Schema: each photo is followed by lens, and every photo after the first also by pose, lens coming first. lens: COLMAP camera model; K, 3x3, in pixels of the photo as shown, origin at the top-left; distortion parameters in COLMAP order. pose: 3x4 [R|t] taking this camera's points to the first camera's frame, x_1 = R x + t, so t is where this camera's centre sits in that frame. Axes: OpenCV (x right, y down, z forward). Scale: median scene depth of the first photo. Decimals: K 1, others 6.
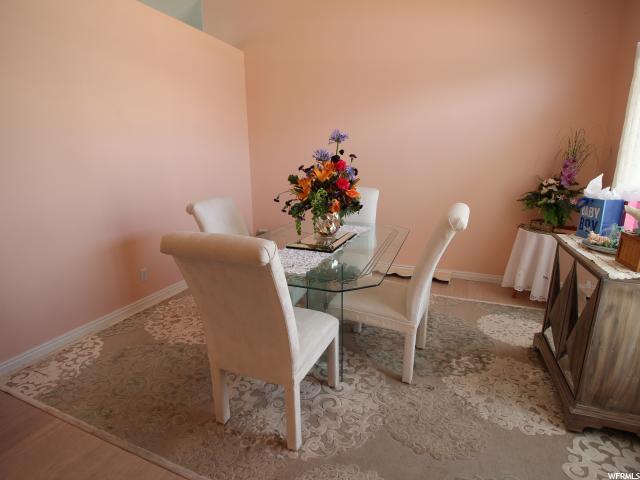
lens RADIAL K [[331.6, 0, 315.3], [0, 331.6, 240.1], [0, 0, 1]] dist [-0.001365, -0.013456]
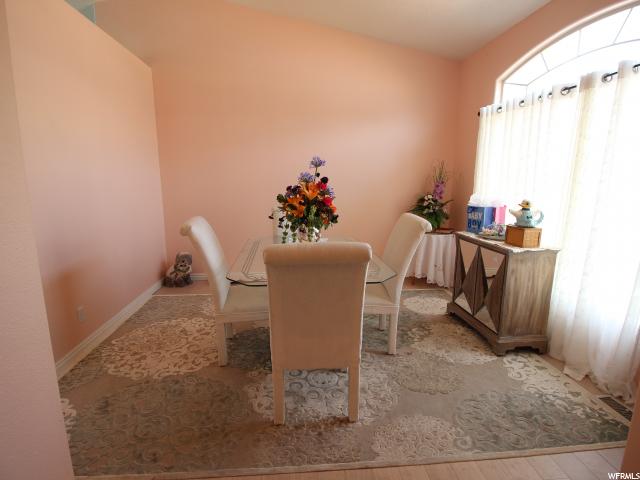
lens RADIAL K [[331.6, 0, 315.0], [0, 331.6, 239.0], [0, 0, 1]] dist [-0.001365, -0.013456]
pose [[0.892372, -0.071837, 0.445547, -0.500674], [0.099307, 0.994309, -0.038584, 0.008175], [-0.440239, 0.078677, 0.894427, -0.042386]]
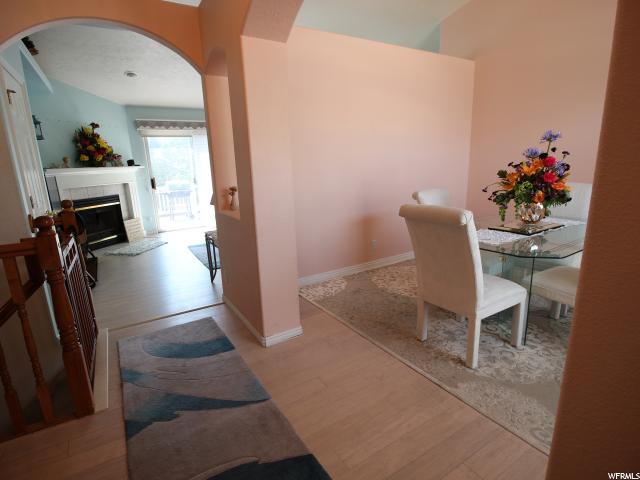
lens RADIAL K [[331.6, 0, 314.9], [0, 331.6, 239.6], [0, 0, 1]] dist [-0.001365, -0.013456]
pose [[0.809356, 0.111252, -0.576685, 0.108268], [-0.110774, 0.993189, 0.036134, 0.090702], [0.576777, 0.034636, 0.816167, -0.385212]]
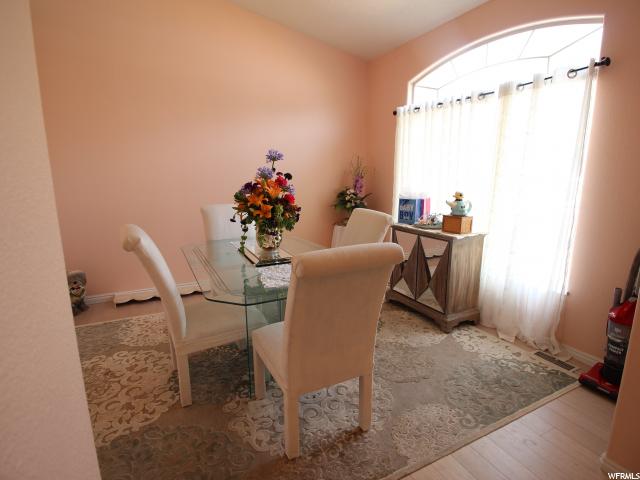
lens RADIAL K [[331.6, 0, 314.5], [0, 331.6, 239.1], [0, 0, 1]] dist [-0.001365, -0.013456]
pose [[0.664526, -0.140998, 0.733842, -0.684157], [0.178894, 0.983499, 0.026970, -0.053754], [-0.725536, 0.113358, 0.678784, 0.211627]]
